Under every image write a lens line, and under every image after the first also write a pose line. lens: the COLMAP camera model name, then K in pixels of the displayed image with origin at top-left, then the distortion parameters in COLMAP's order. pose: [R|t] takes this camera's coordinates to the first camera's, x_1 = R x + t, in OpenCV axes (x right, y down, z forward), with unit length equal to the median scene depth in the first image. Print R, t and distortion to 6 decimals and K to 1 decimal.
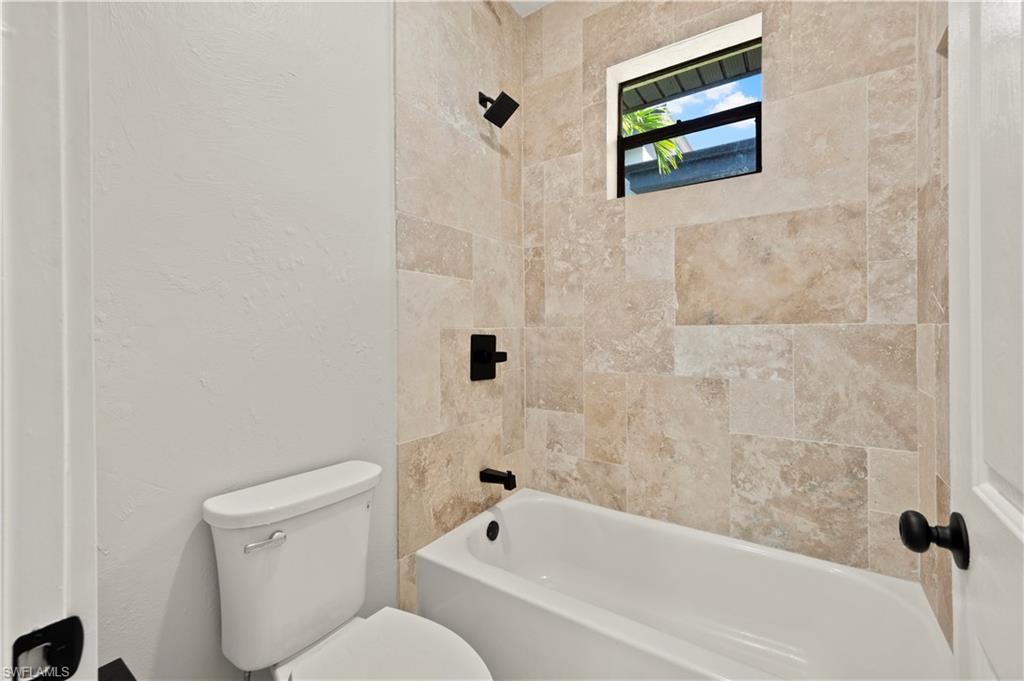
lens RADIAL K [[414.9, 0, 512.0], [0, 414.9, 340.5], [0, 0, 1]] dist [0.002488, 0.000625]
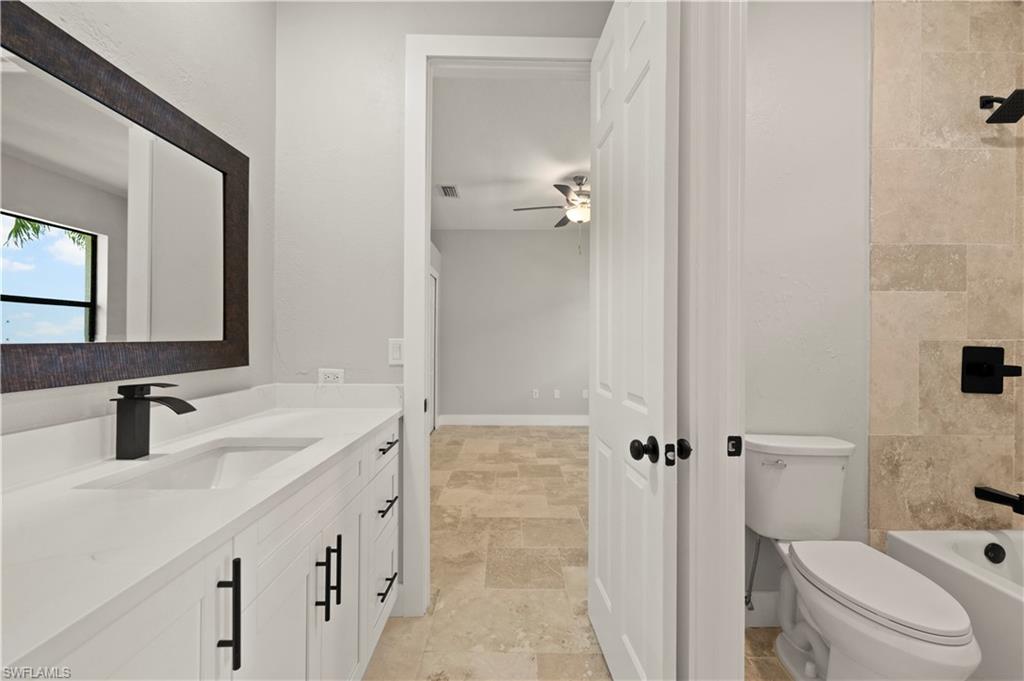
lens RADIAL K [[414.9, 0, 512.0], [0, 414.9, 340.5], [0, 0, 1]] dist [0.002488, 0.000625]
pose [[0.571449, 0.005167, -0.820621, 0.112279], [-0.024746, 0.999634, -0.010938, 0.010844], [0.820264, 0.026557, 0.571368, -0.503543]]
